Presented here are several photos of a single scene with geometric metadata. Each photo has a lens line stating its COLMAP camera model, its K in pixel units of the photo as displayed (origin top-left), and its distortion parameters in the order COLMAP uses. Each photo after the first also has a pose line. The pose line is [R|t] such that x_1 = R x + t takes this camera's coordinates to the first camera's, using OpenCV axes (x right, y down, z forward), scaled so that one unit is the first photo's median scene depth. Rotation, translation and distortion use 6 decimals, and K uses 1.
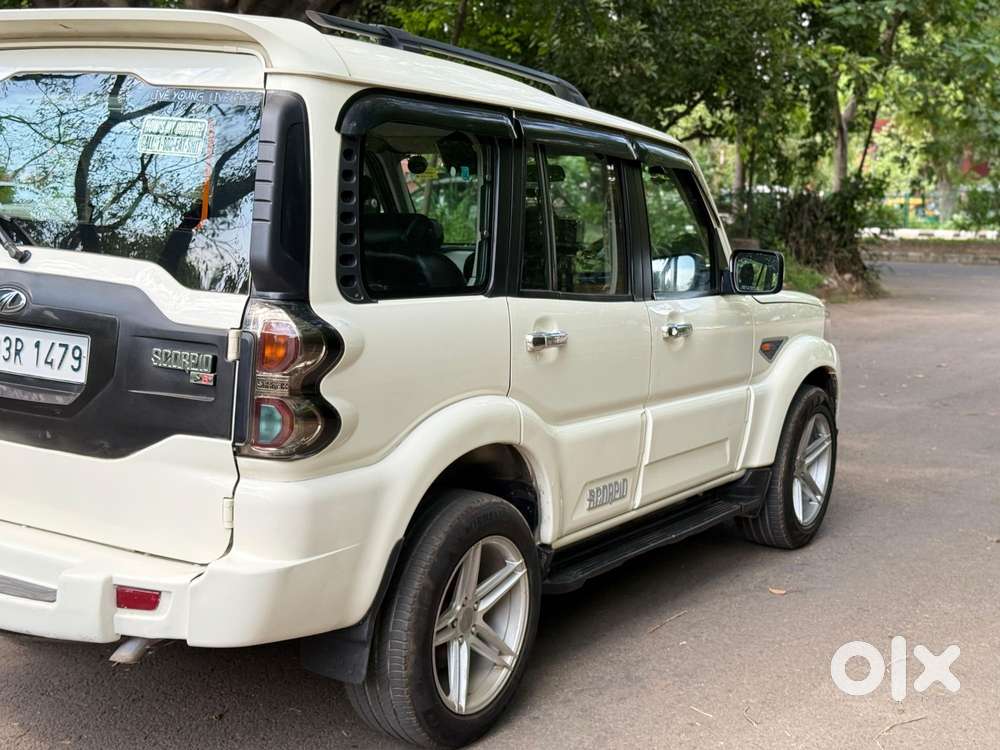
lens RADIAL K [[1407.1, 0, 500.0], [0, 1407.1, 375.0], [0, 0, 1]] dist [0.194349, -0.328113]
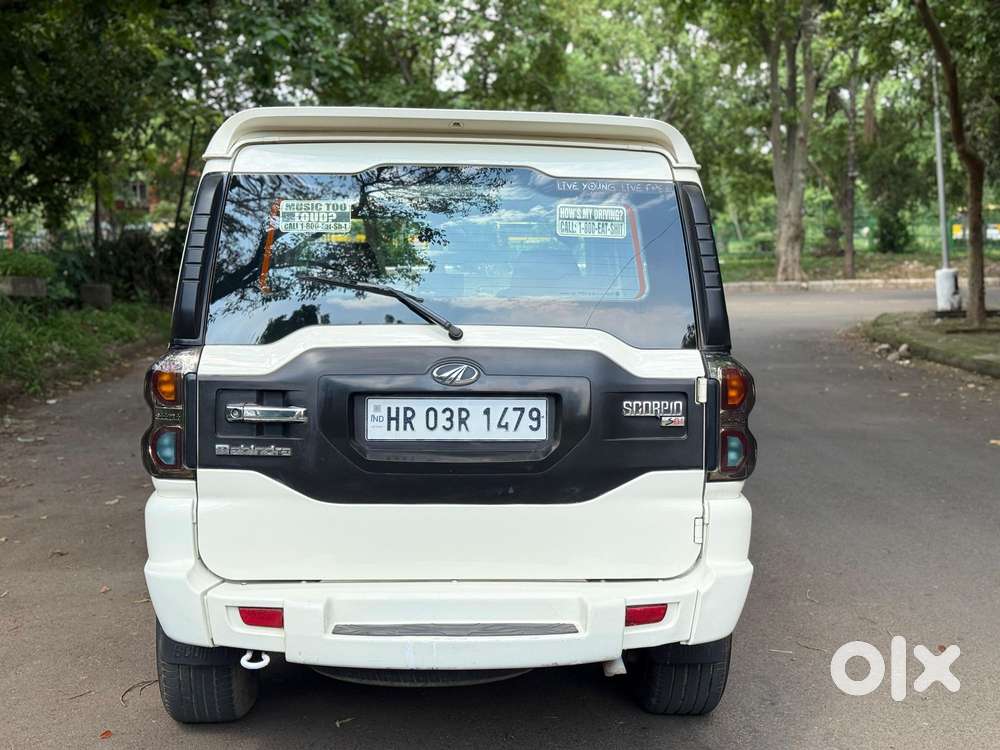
lens RADIAL K [[1407.1, 0, 500.0], [0, 1407.1, 375.0], [0, 0, 1]] dist [0.194349, -0.328113]
pose [[0.812331, -0.088504, 0.576442, -0.952999], [0.103009, 0.994652, 0.007551, -0.057219], [-0.574027, 0.053245, 0.817103, 0.100578]]
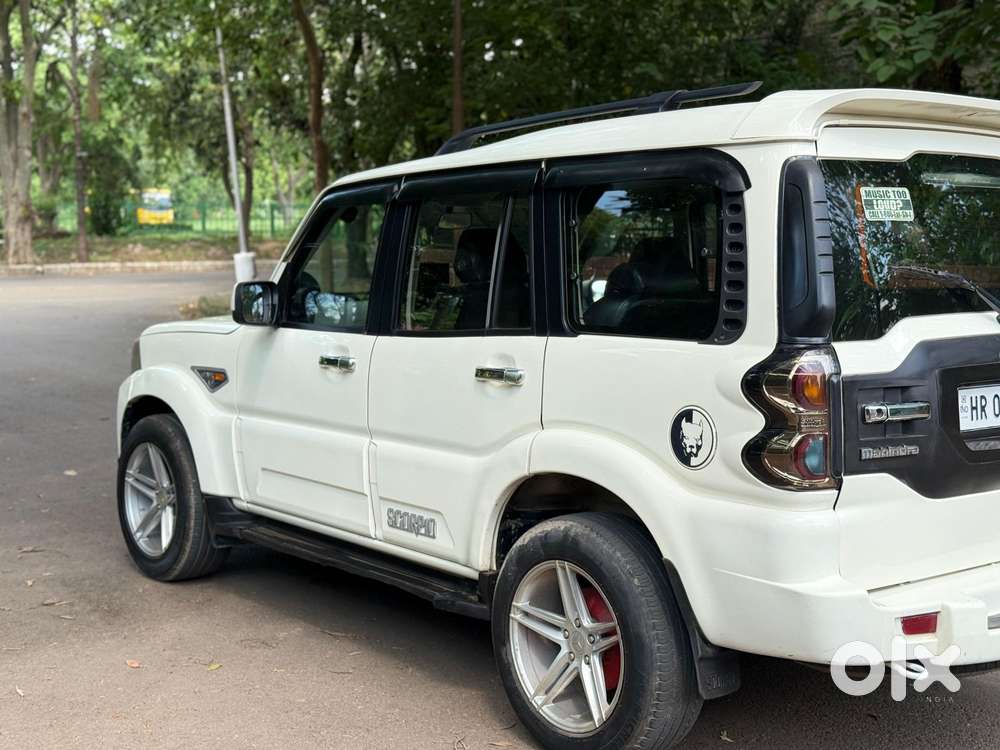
lens RADIAL K [[1407.1, 0, 500.0], [0, 1407.1, 375.0], [0, 0, 1]] dist [0.194349, -0.328113]
pose [[0.312784, -0.129167, 0.941001, -1.549034], [0.125249, 0.987668, 0.093941, -0.200022], [-0.941530, 0.088476, 0.325104, 1.033069]]
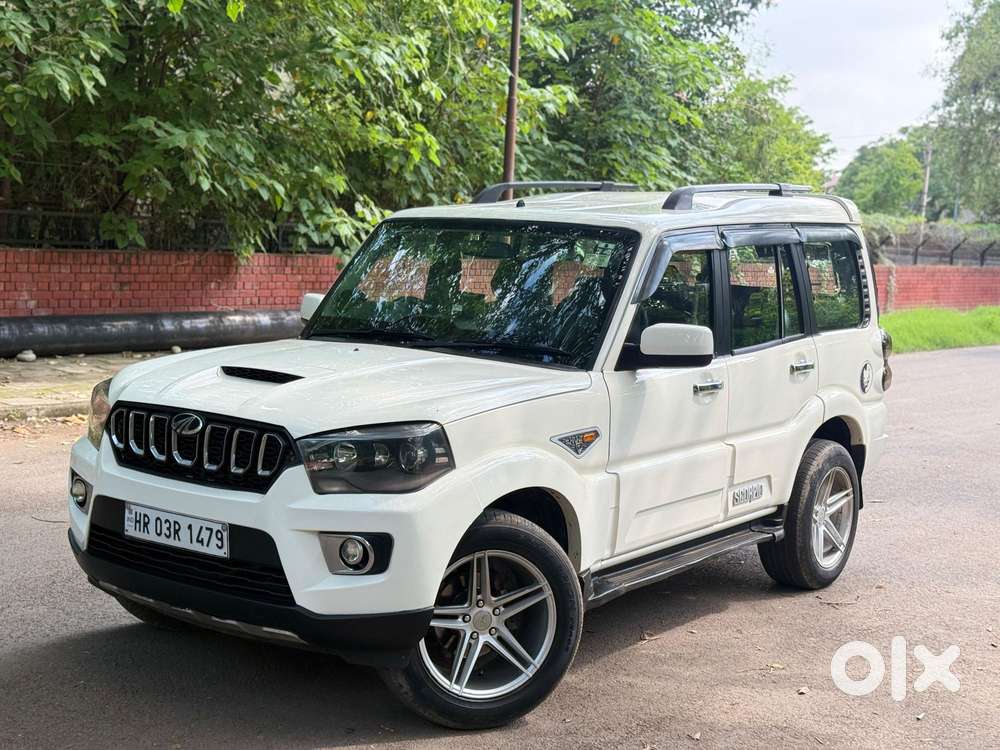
lens RADIAL K [[1380.1, 0, 471.8], [0, 1380.1, 399.5], [0, 0, 1]] dist [0.127639, -0.066734]
pose [[-0.992338, -0.100937, 0.071249, -0.051766], [-0.079055, 0.961915, 0.261668, -0.491921], [-0.094947, 0.254030, -0.962525, 3.295862]]
